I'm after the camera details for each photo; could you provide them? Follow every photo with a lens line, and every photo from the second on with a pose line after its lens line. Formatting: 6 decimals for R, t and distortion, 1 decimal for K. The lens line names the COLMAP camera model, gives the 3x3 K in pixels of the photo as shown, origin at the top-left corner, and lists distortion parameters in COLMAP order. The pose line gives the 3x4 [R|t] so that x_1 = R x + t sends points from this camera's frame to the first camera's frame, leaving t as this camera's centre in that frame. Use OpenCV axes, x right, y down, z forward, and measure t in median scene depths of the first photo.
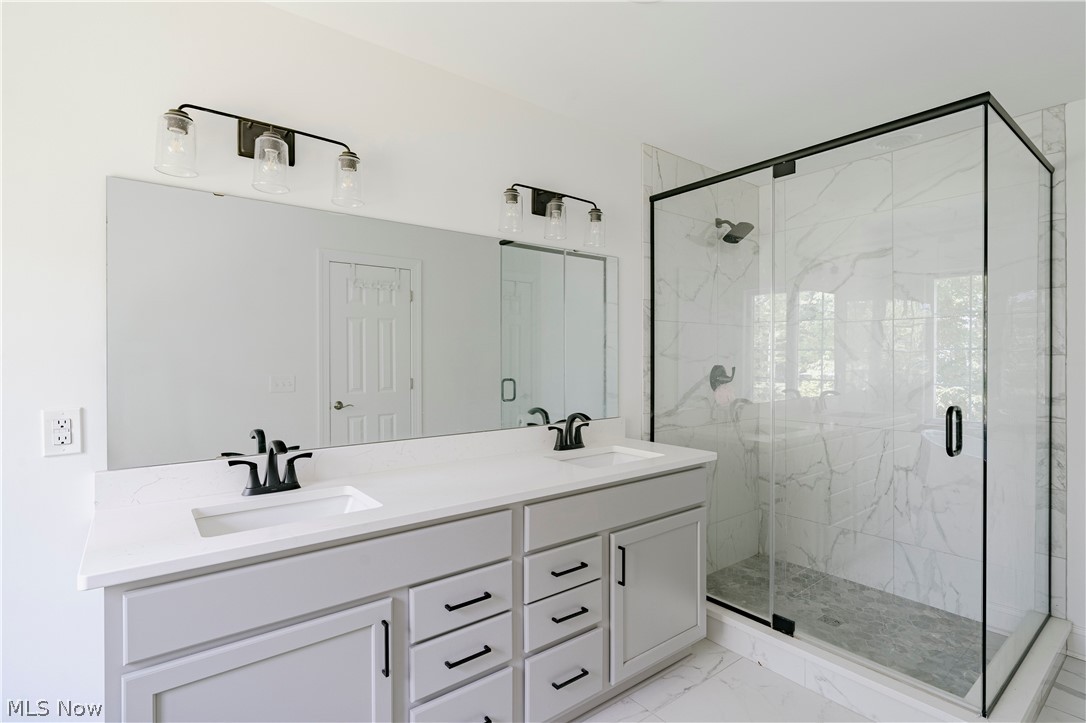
lens RADIAL K [[530.0, 0, 544.6], [0, 530.0, 350.6], [0, 0, 1]] dist [-0.001374, 0.000239]
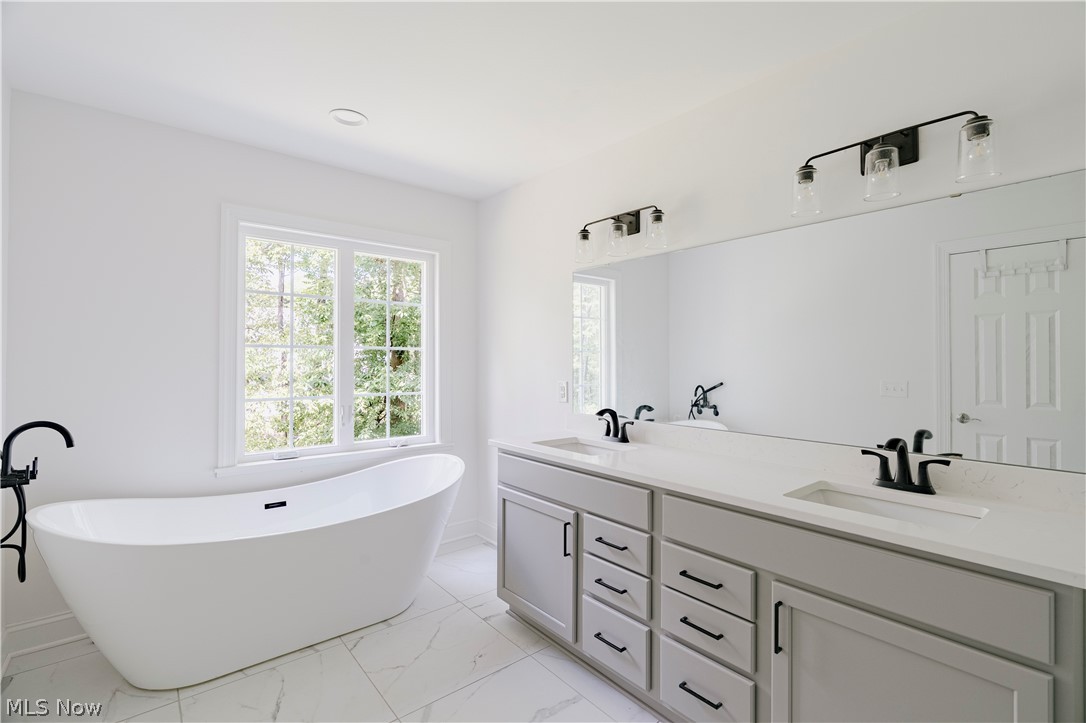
lens RADIAL K [[491.6, 0, 543.0], [0, 491.6, 361.5], [0, 0, 1]] dist [-0.001076, -0.000418]
pose [[0.033962, 0.002035, -0.999421, 0.408076], [0.003332, 0.999992, 0.002149, 0.007525], [0.999418, -0.003403, 0.033955, 0.302165]]
